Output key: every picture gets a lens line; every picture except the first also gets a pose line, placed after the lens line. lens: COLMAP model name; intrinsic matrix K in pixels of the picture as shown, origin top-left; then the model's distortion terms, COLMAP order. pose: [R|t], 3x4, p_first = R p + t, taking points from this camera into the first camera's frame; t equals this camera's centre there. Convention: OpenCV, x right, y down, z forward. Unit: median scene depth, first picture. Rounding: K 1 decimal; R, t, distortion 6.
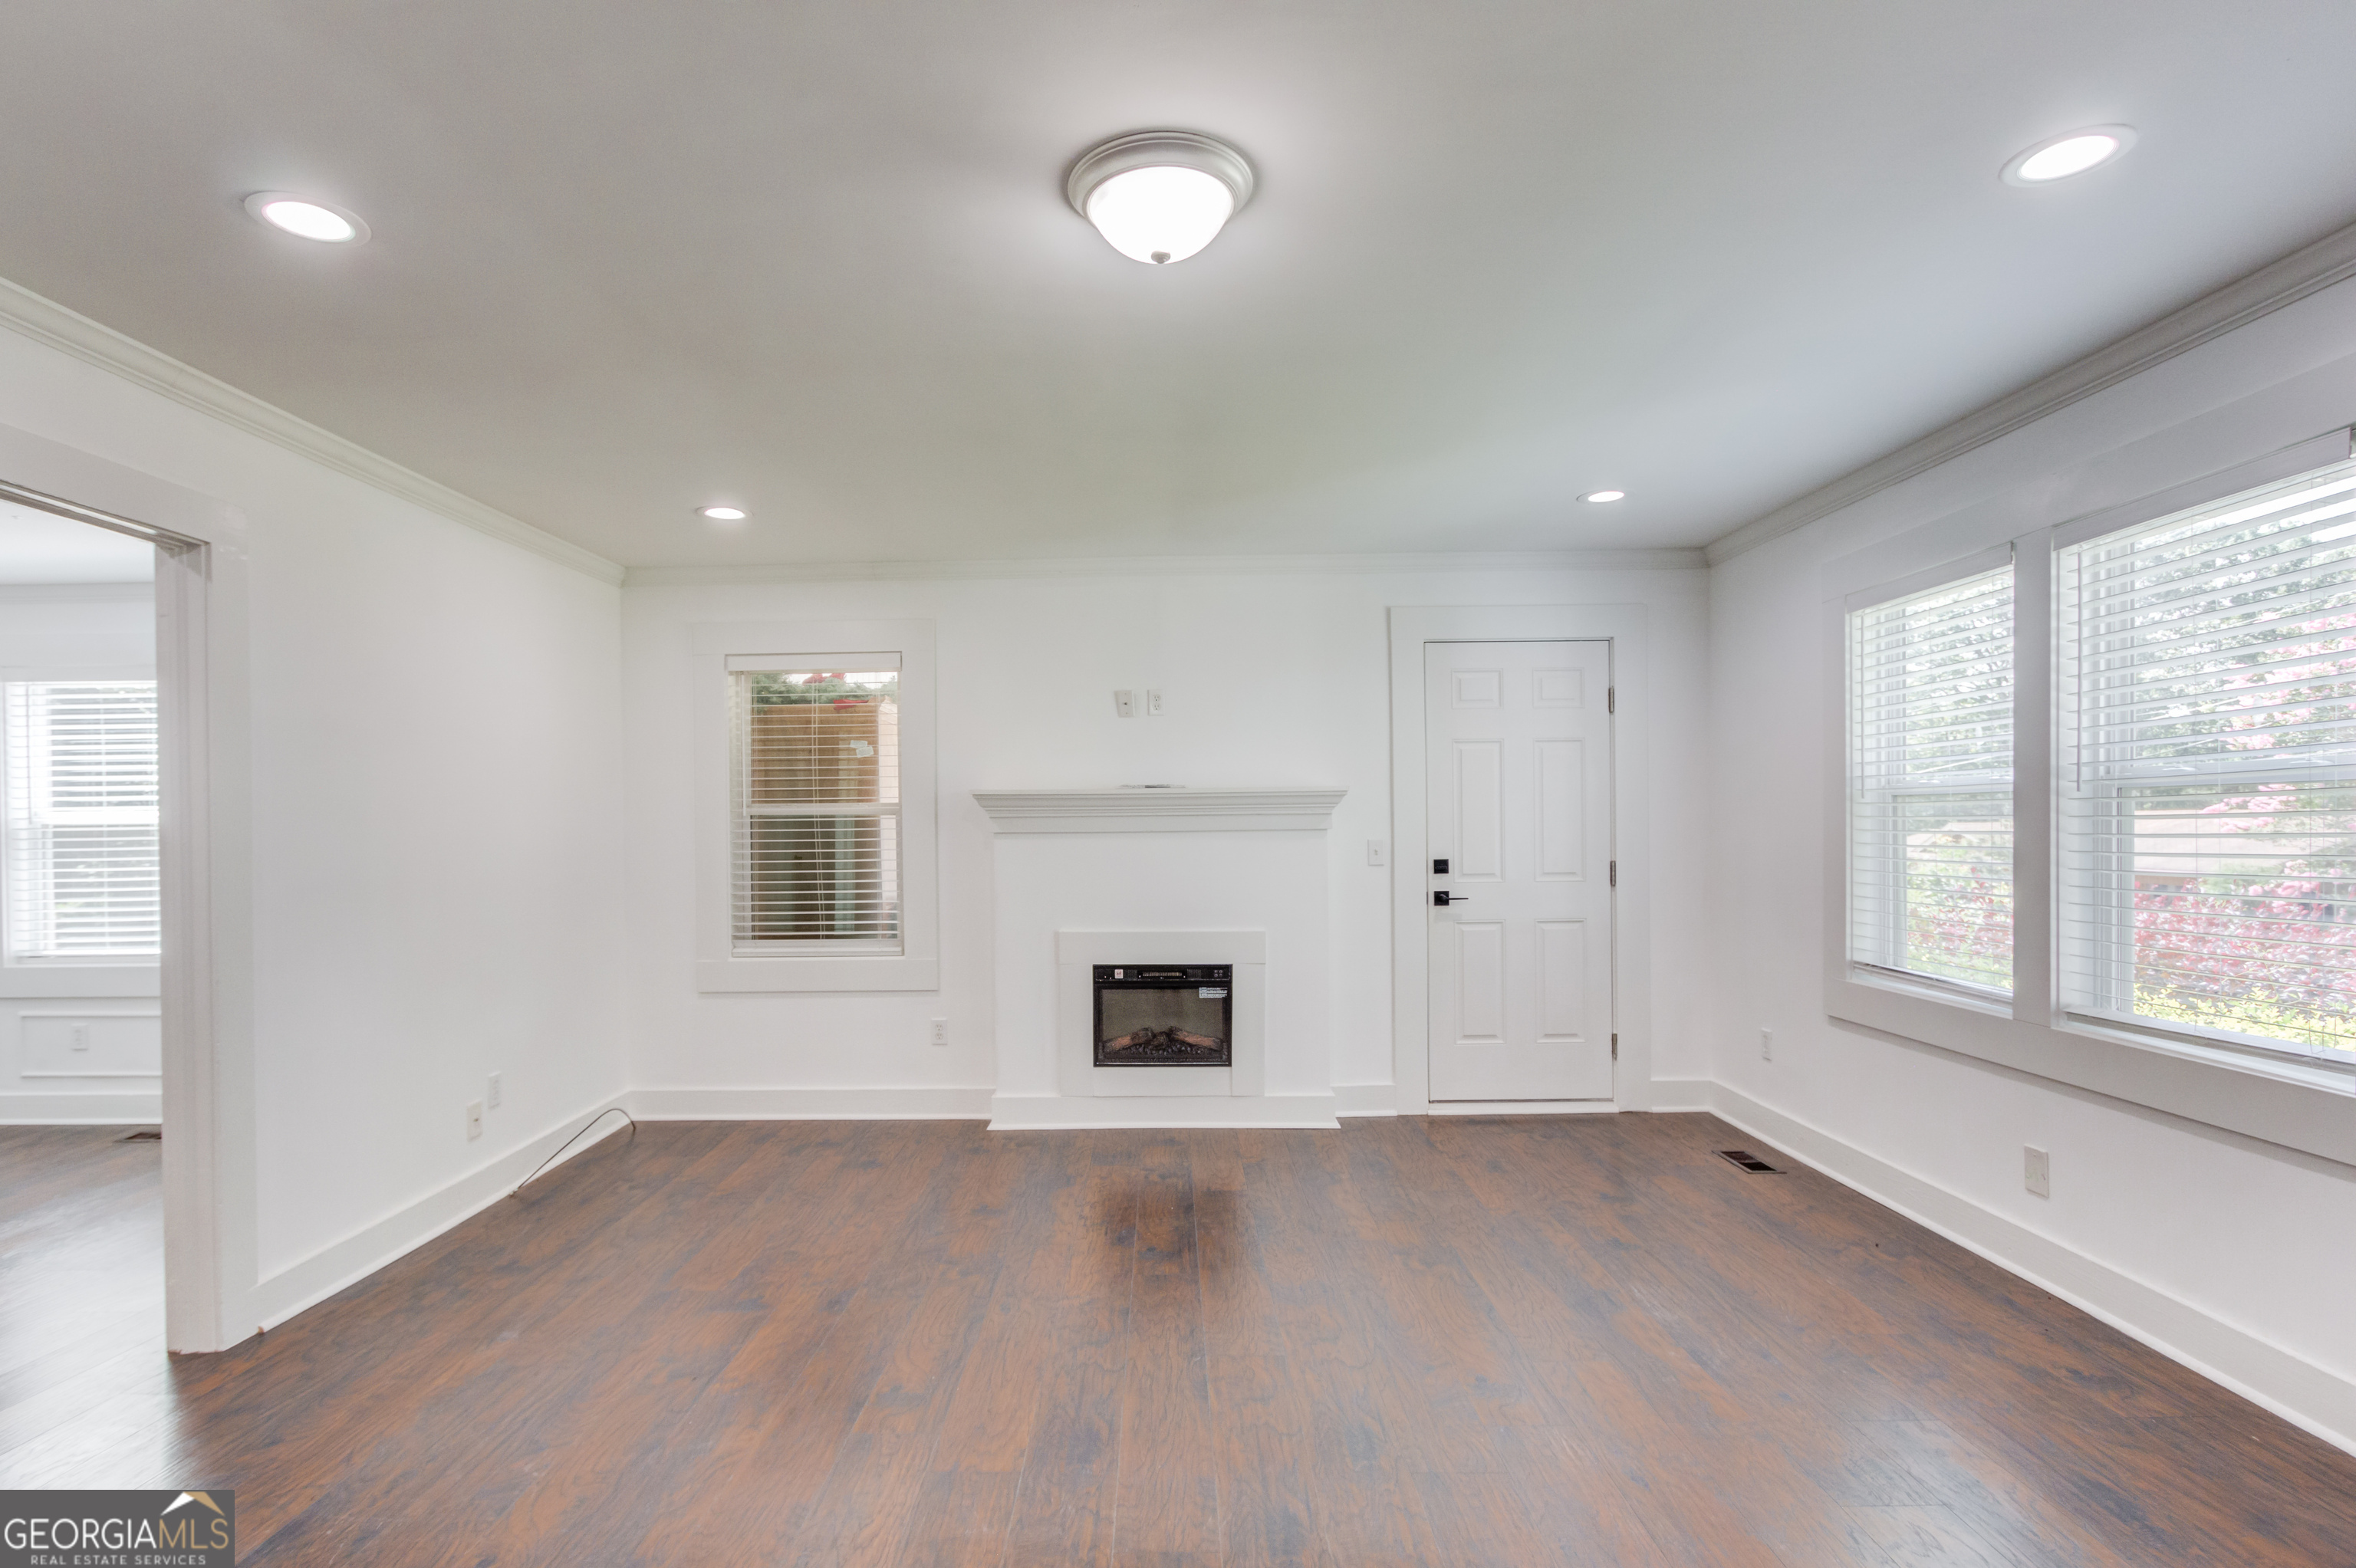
lens RADIAL K [[1155.2, 0, 1185.2], [0, 1155.2, 817.1], [0, 0, 1]] dist [0.000114, 0.000045]
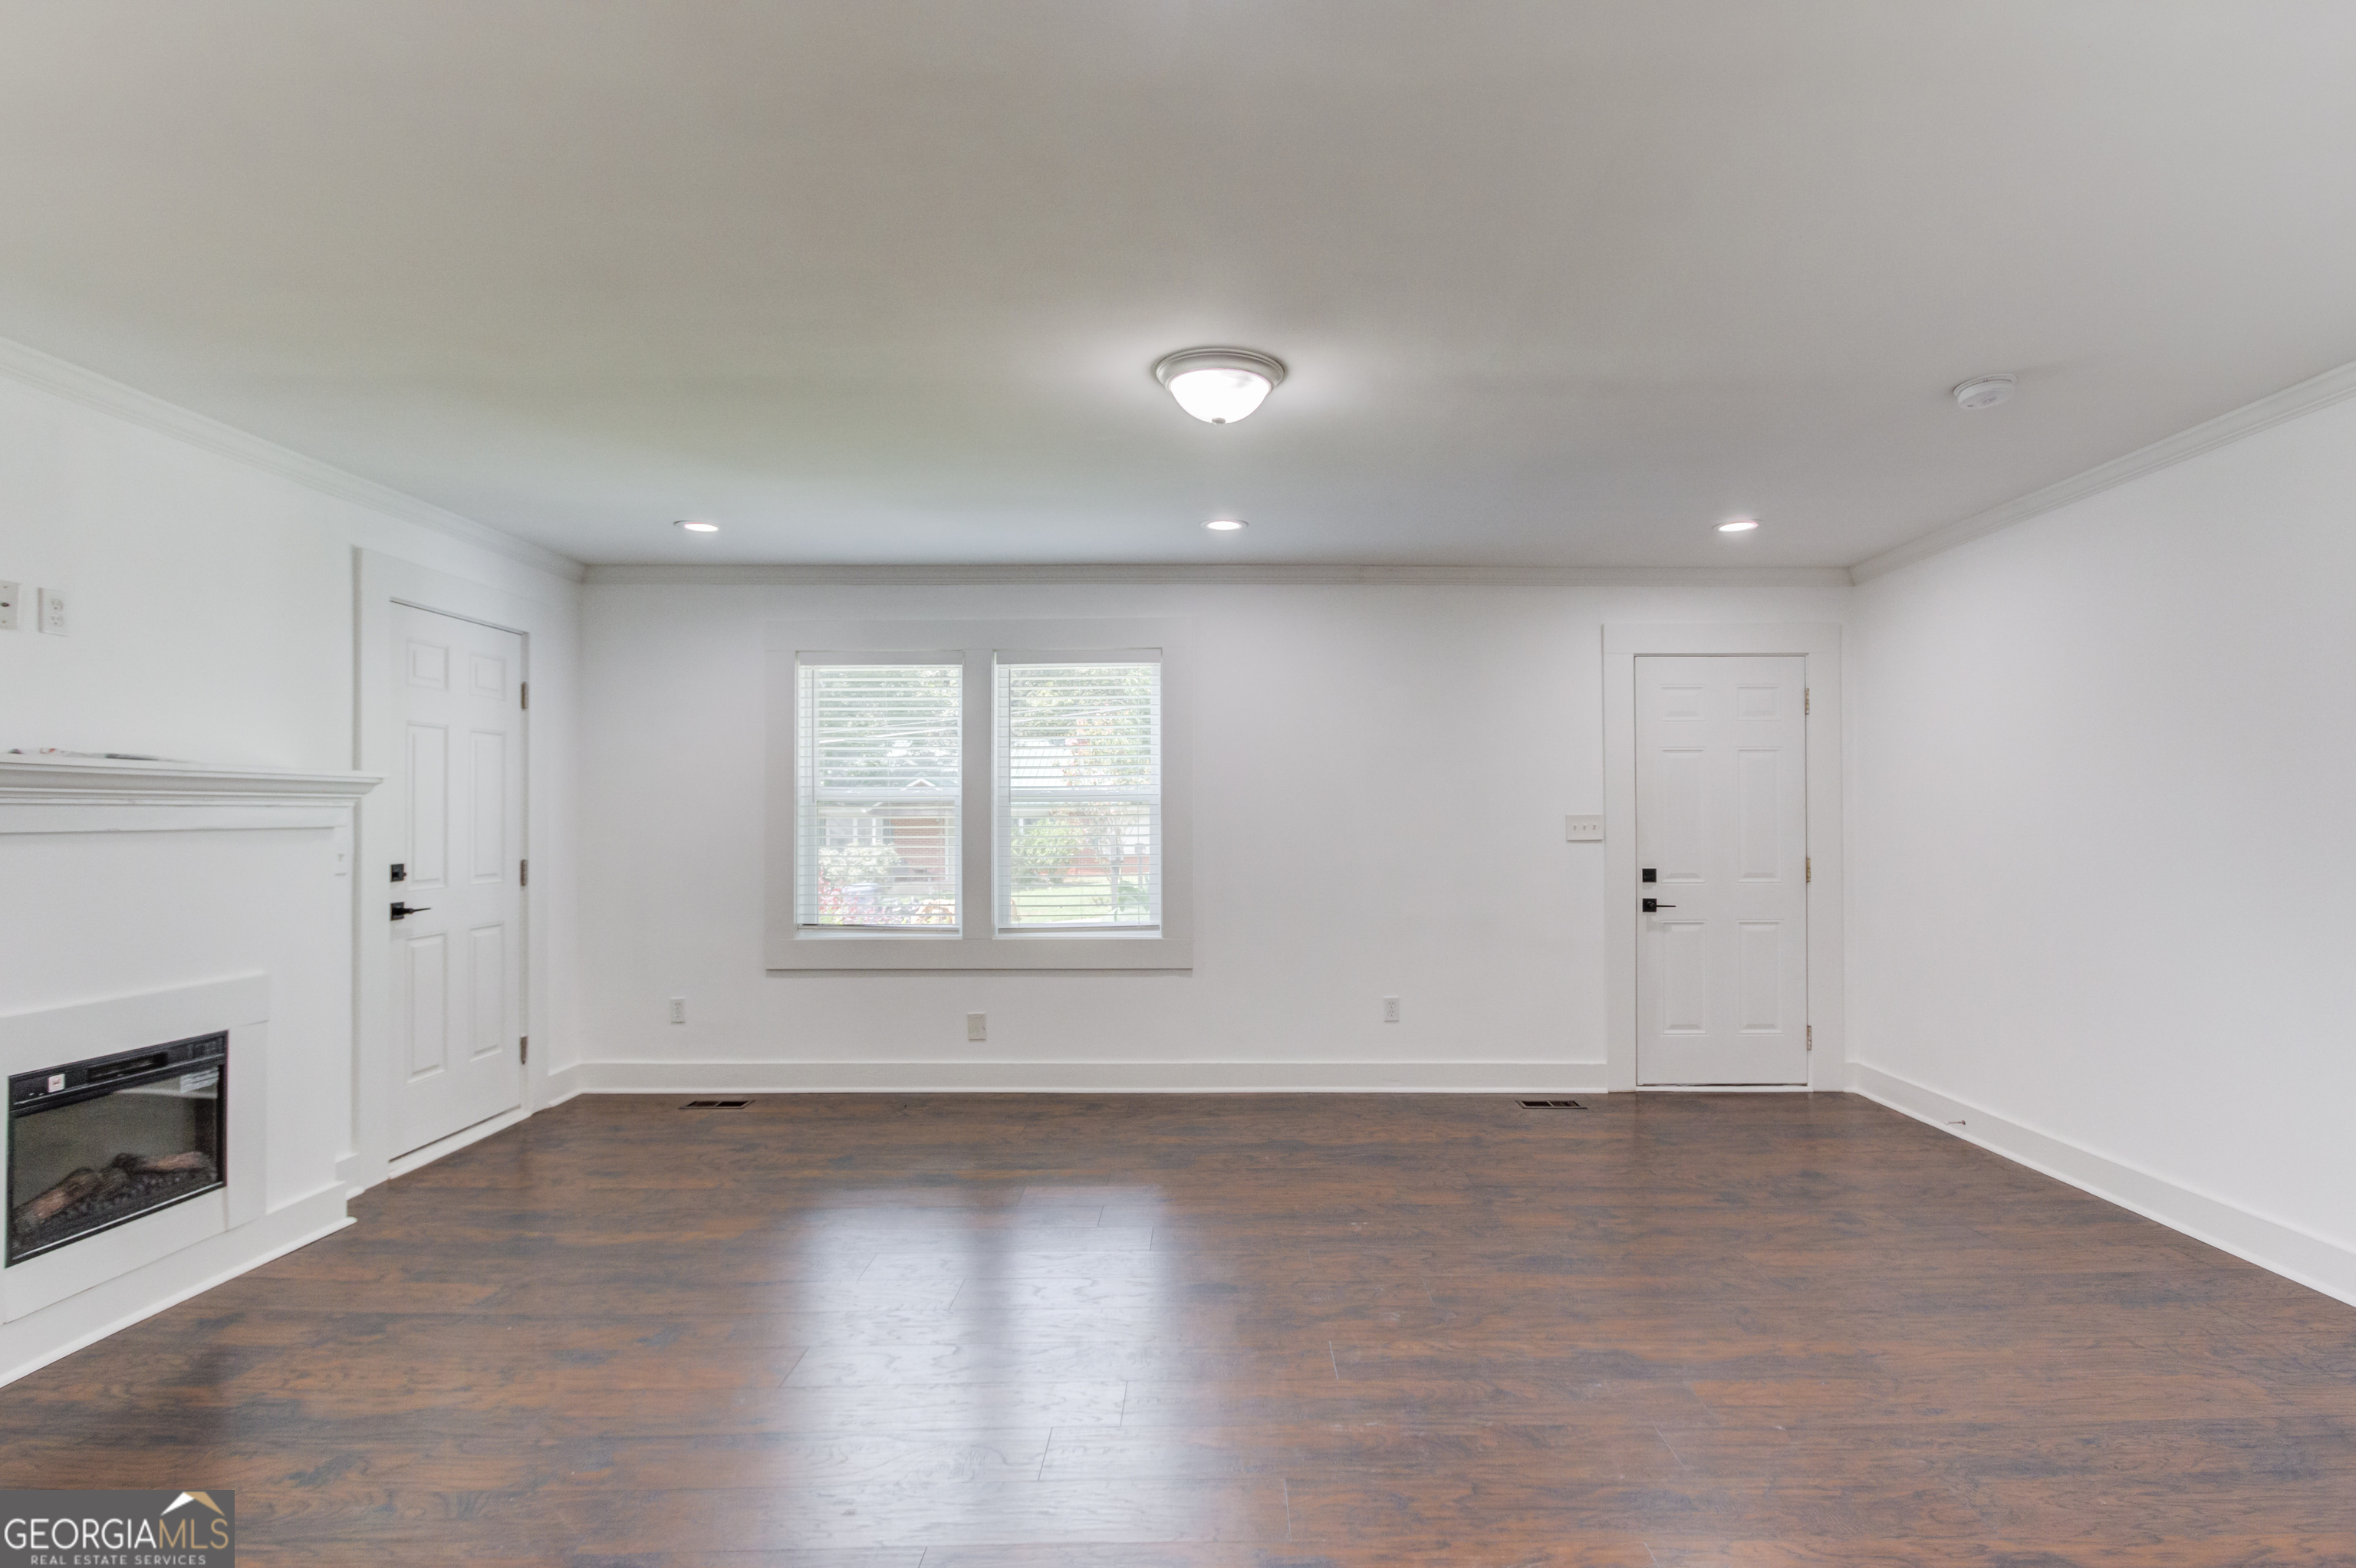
lens RADIAL K [[1112.8, 0, 1178.0], [0, 1112.8, 784.0], [0, 0, 1]] dist [0.000632, -0.000645]
pose [[0.038838, 0.036960, 0.998562, -0.585860], [0.000806, 0.999314, -0.037019, 0.009451], [-0.999245, 0.002243, 0.038781, 0.428646]]
